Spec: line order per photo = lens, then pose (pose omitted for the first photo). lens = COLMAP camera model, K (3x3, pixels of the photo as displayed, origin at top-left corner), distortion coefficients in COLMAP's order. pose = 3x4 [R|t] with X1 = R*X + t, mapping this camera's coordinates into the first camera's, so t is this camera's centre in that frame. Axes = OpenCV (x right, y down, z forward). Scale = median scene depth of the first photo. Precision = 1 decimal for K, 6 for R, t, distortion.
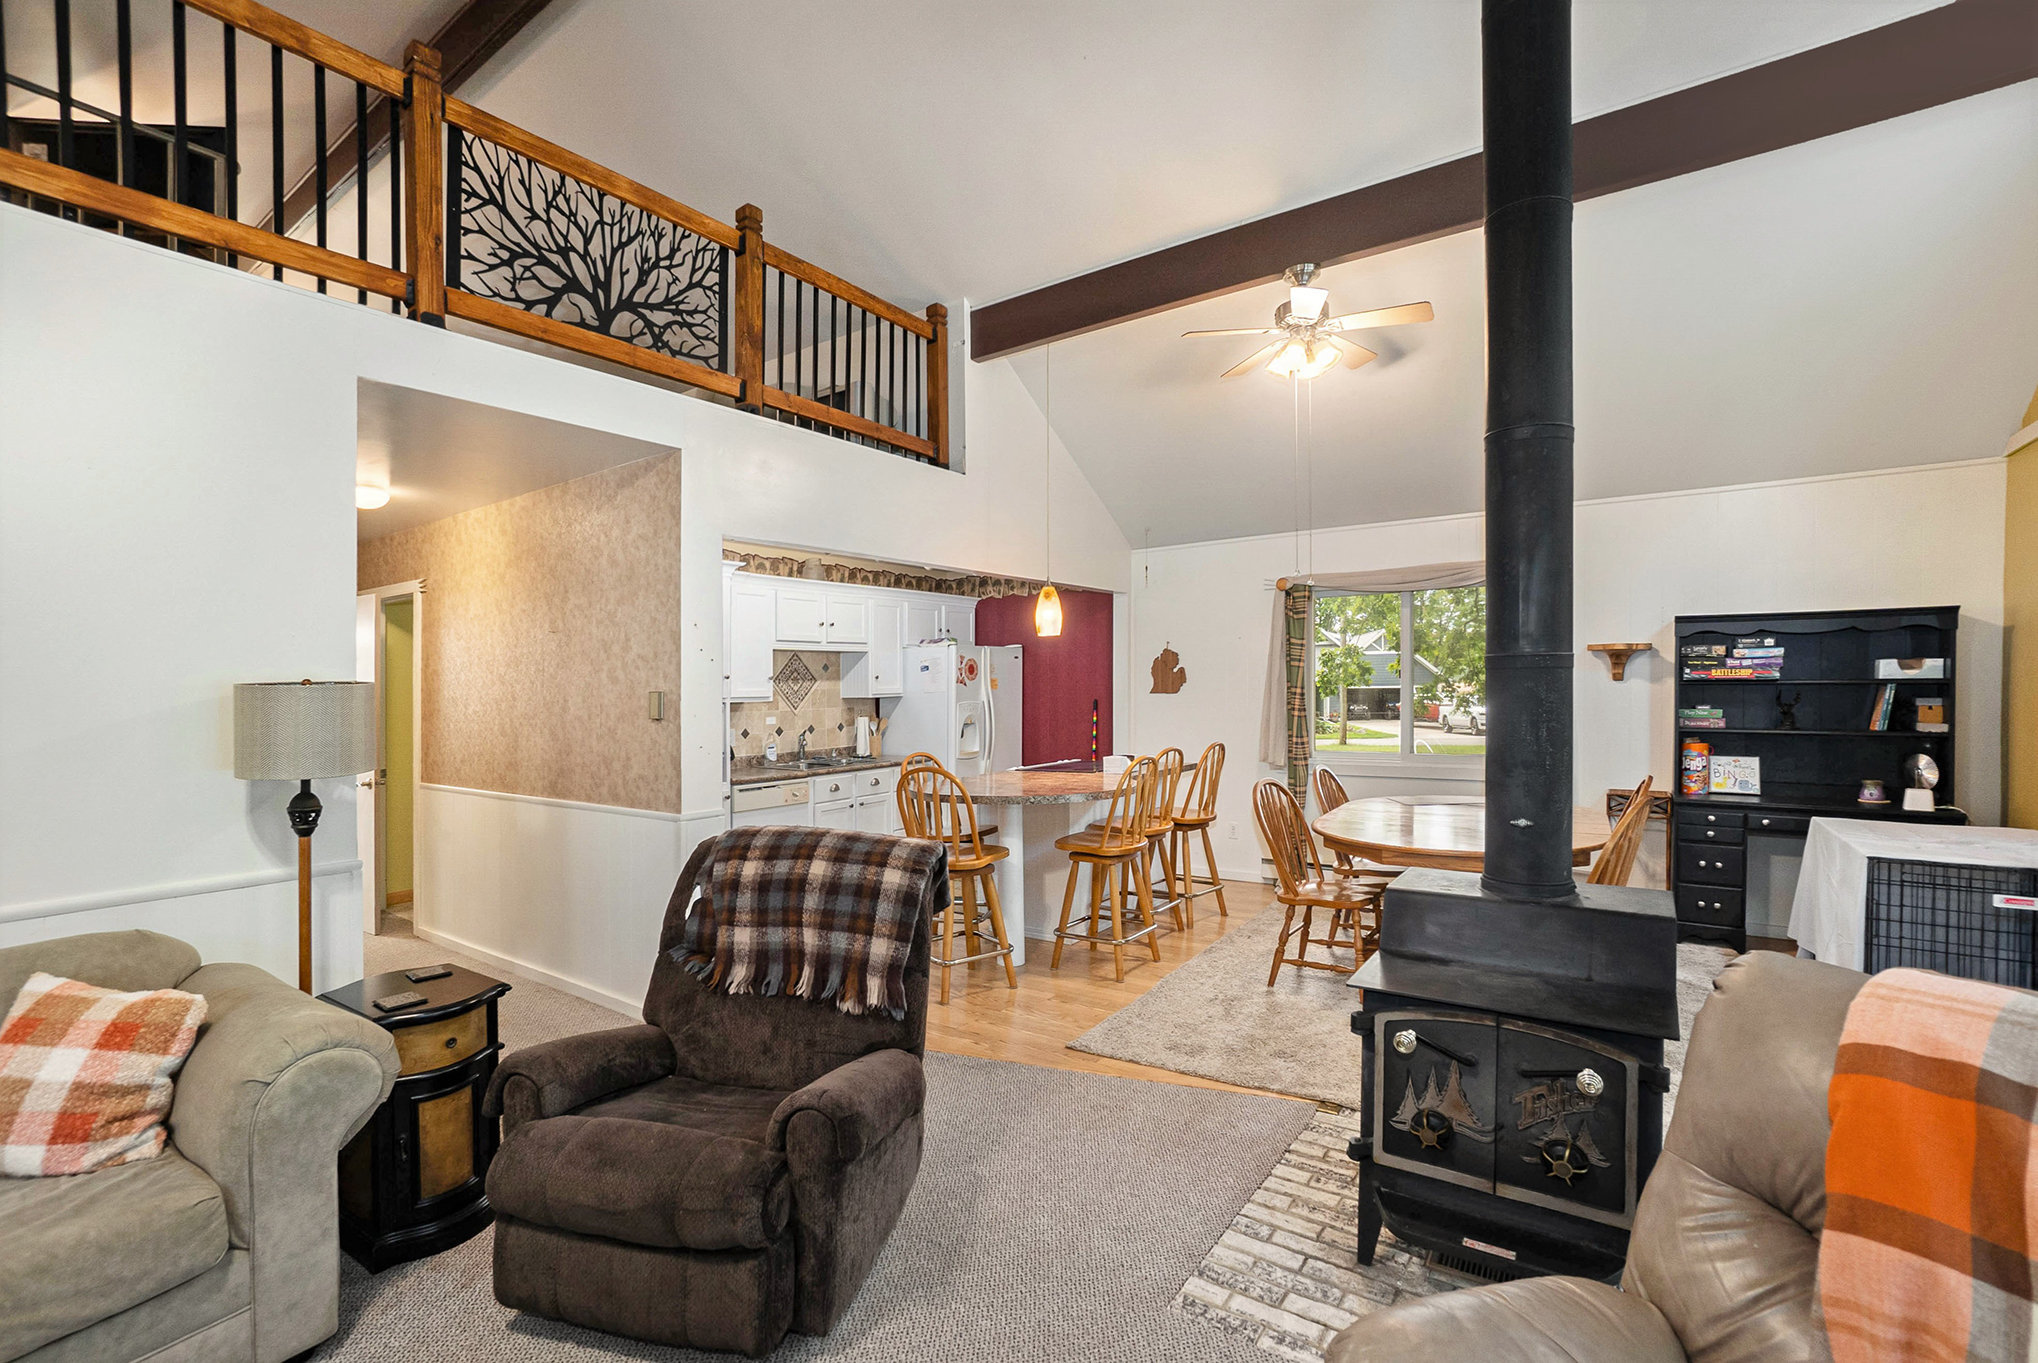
lens RADIAL K [[903.1, 0, 1021.5], [0, 903.1, 695.8], [0, 0, 1]] dist [-0.021140, -0.000297]
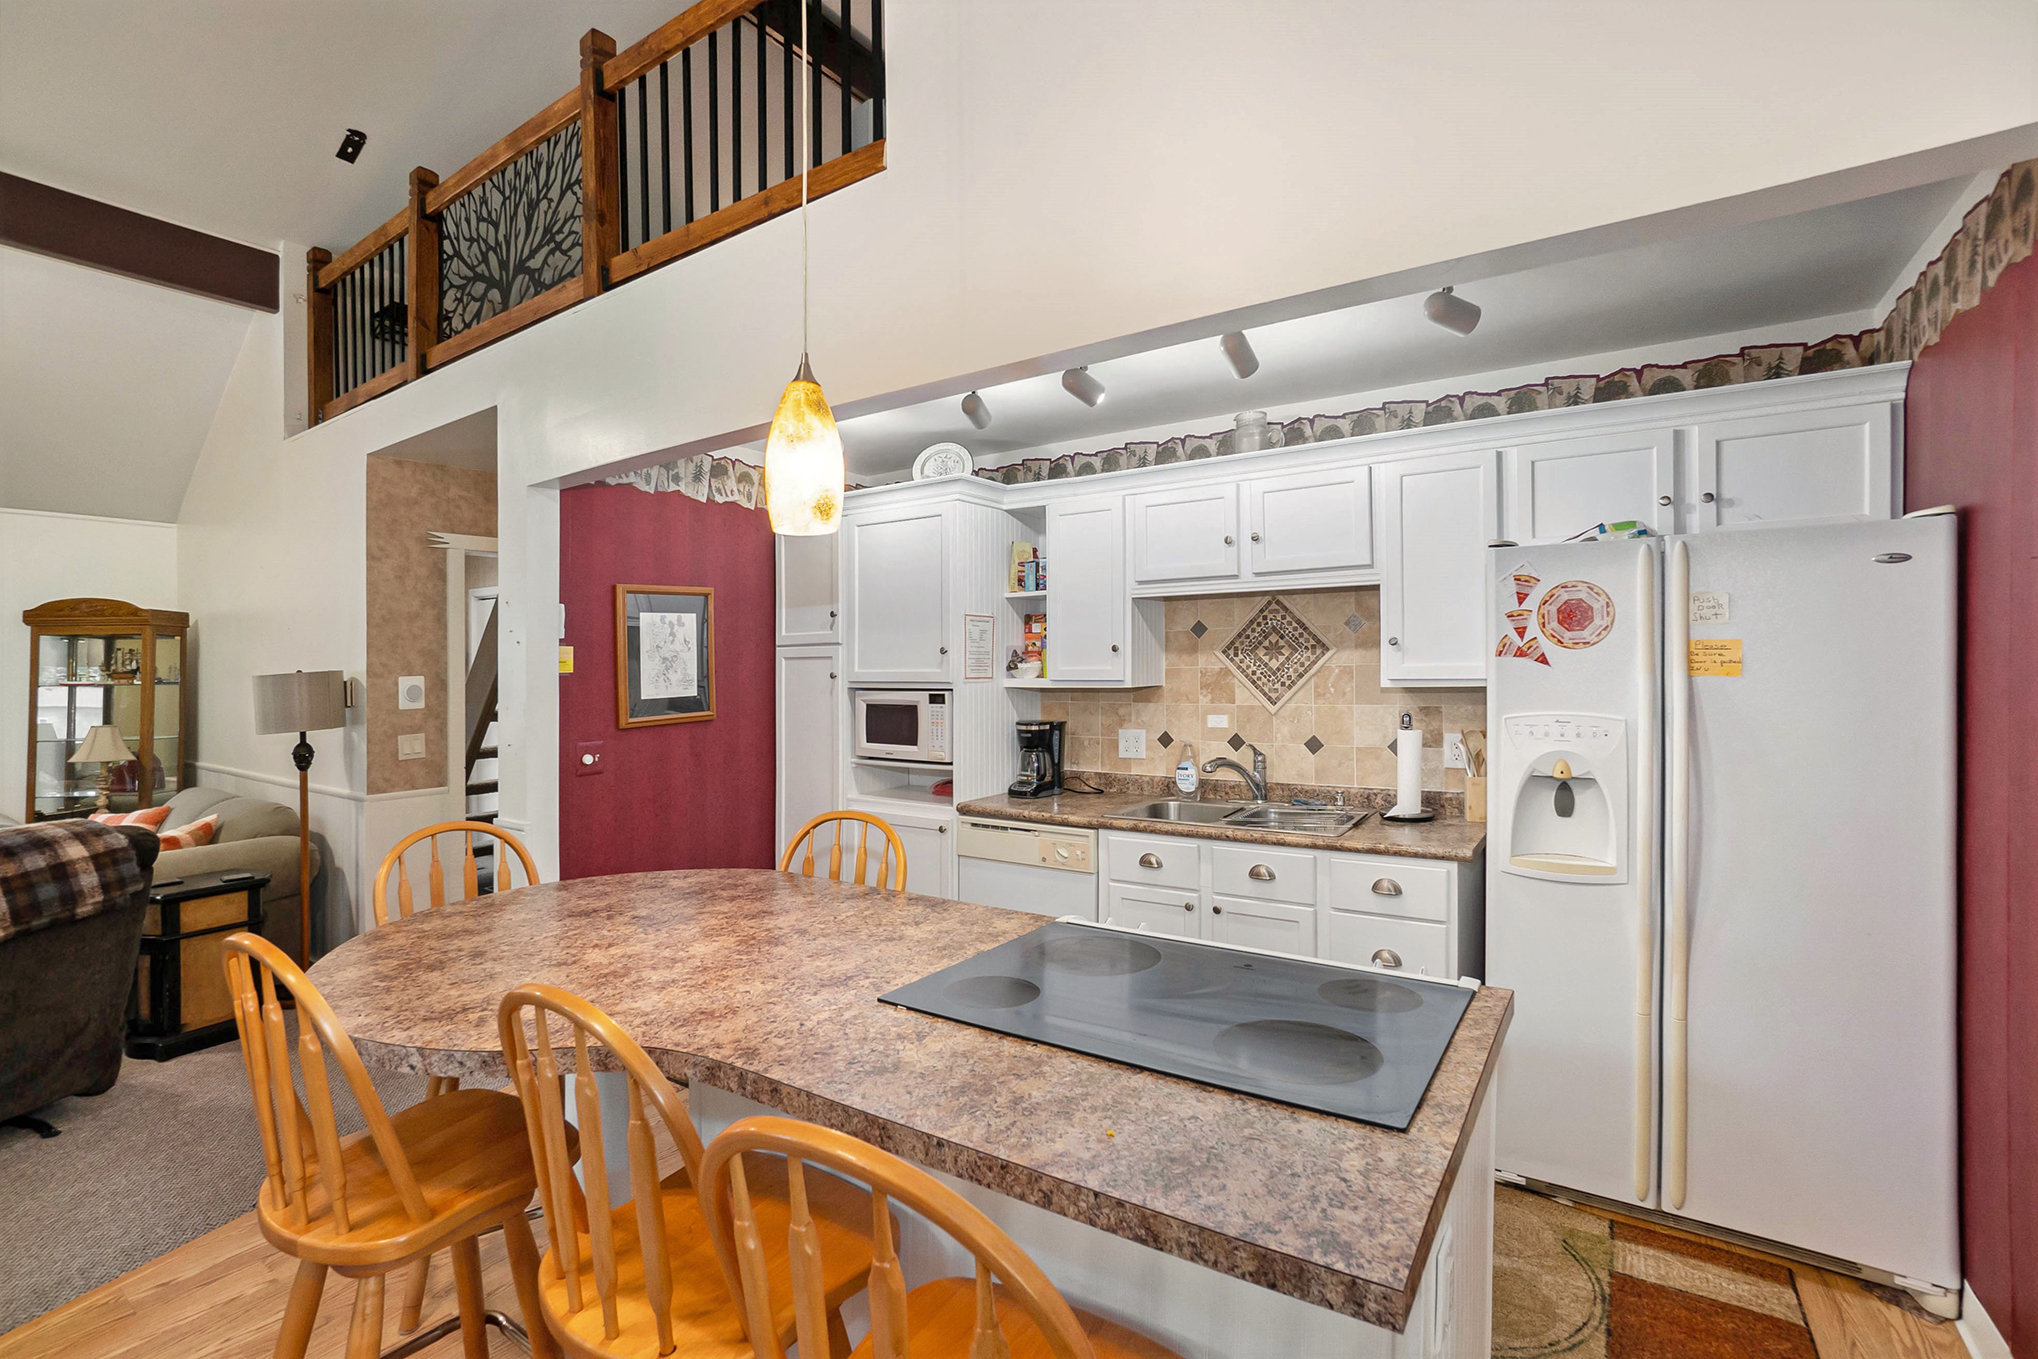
lens RADIAL K [[932.4, 0, 1024.0], [0, 932.4, 648.9], [0, 0, 1]] dist [-0.059346, 0.017576]
pose [[0.008147, 0.002502, -0.999964, 0.373278], [0.001423, 0.999996, 0.002513, -0.023852], [0.999966, -0.001443, 0.008143, 1.076940]]
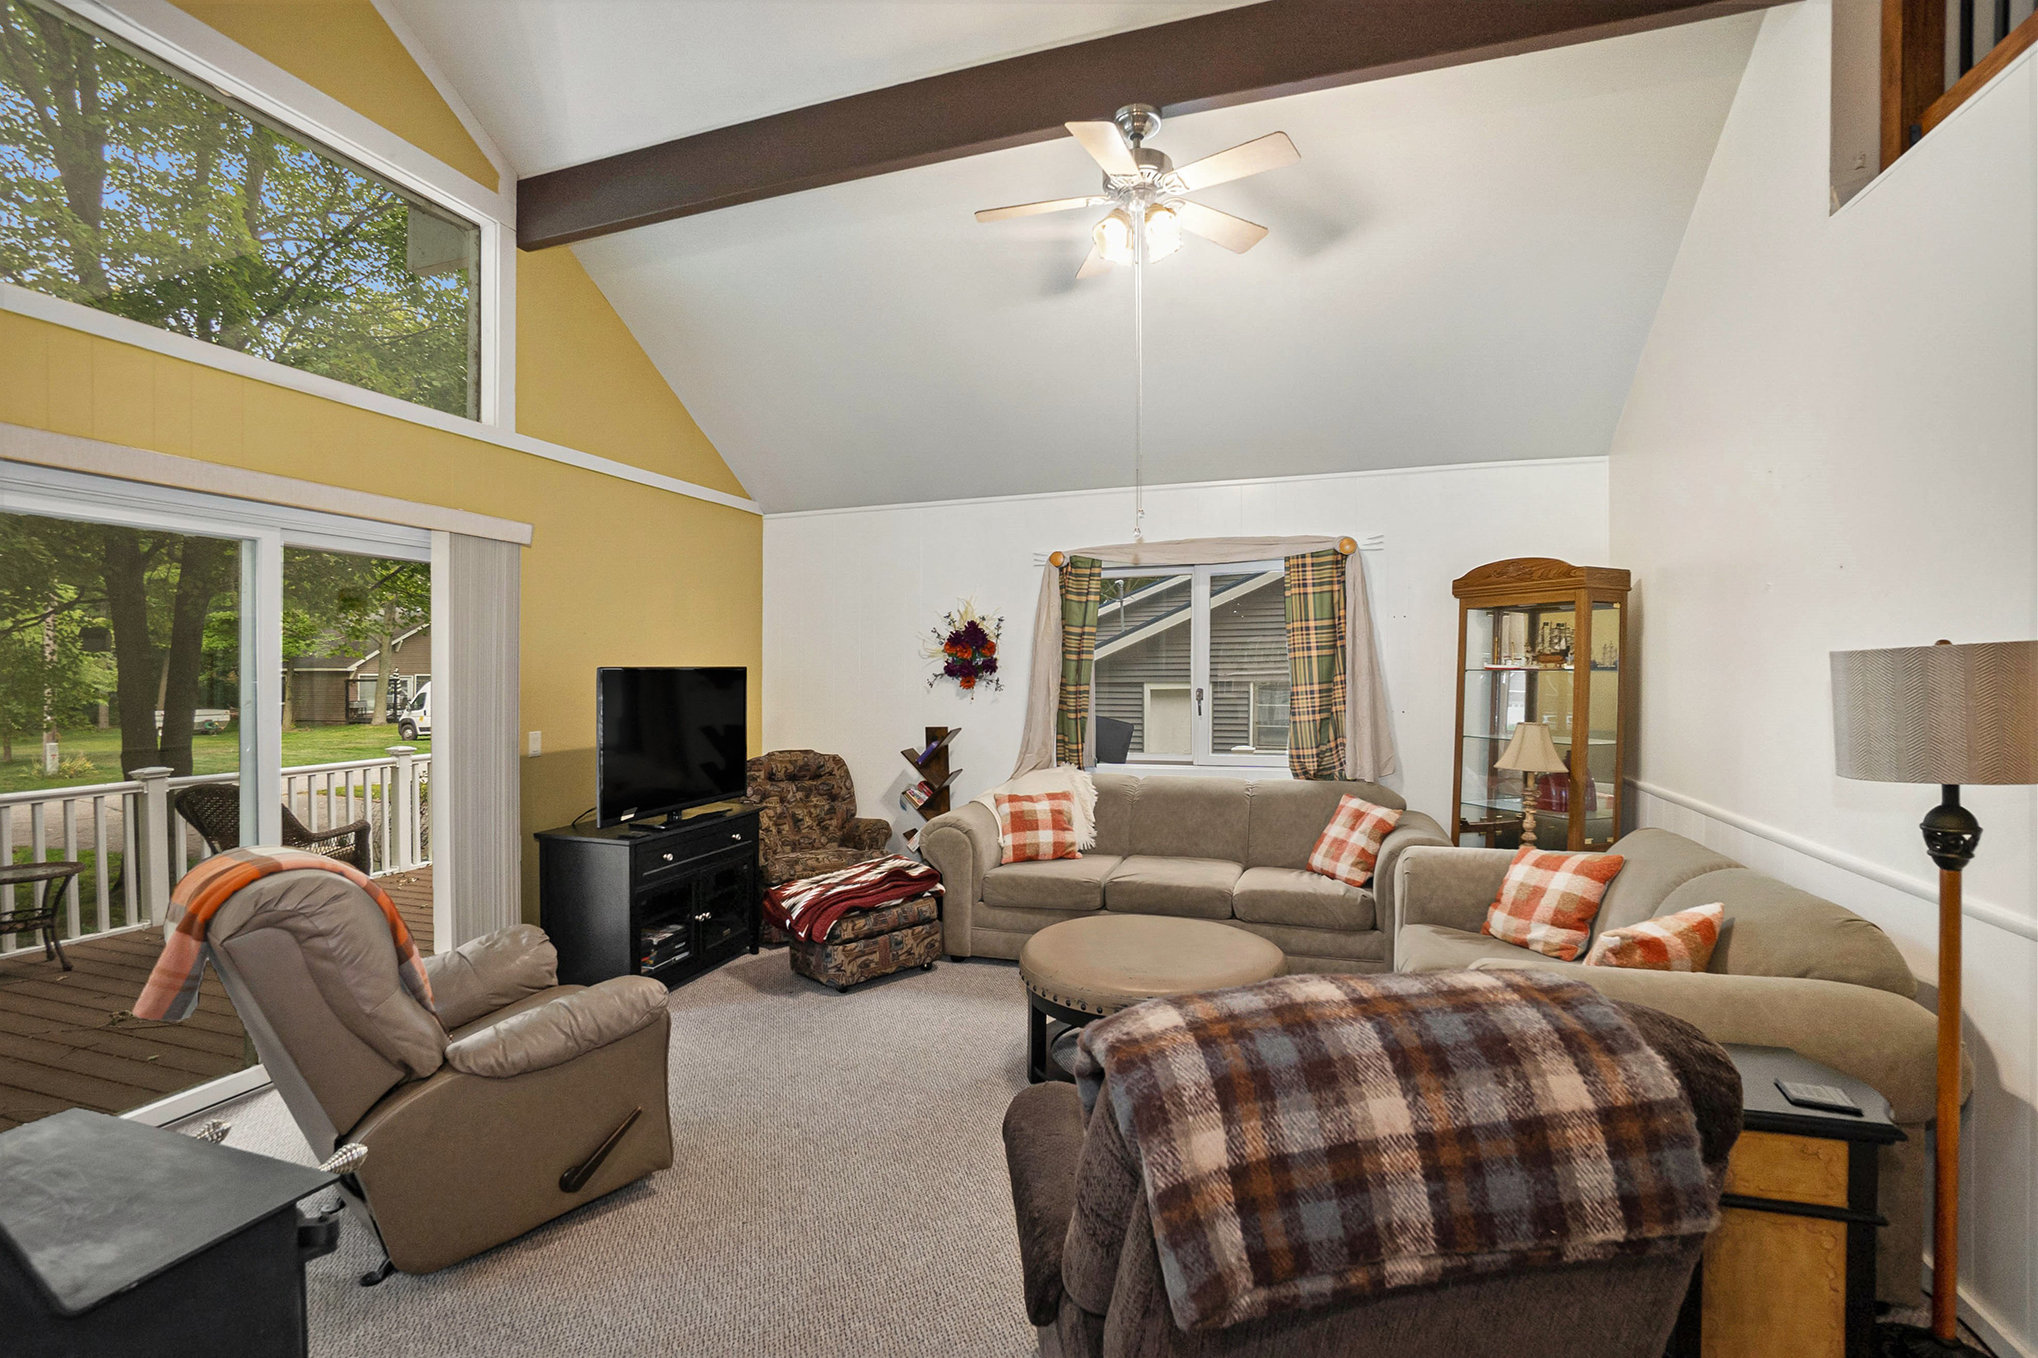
lens RADIAL K [[903.1, 0, 1021.5], [0, 903.1, 693.3], [0, 0, 1]] dist [-0.021140, -0.000297]
pose [[-0.956966, 0.031475, -0.288489, 0.025909], [0.019323, 0.998806, 0.044877, -0.006024], [0.289557, 0.037371, -0.956431, 0.684826]]
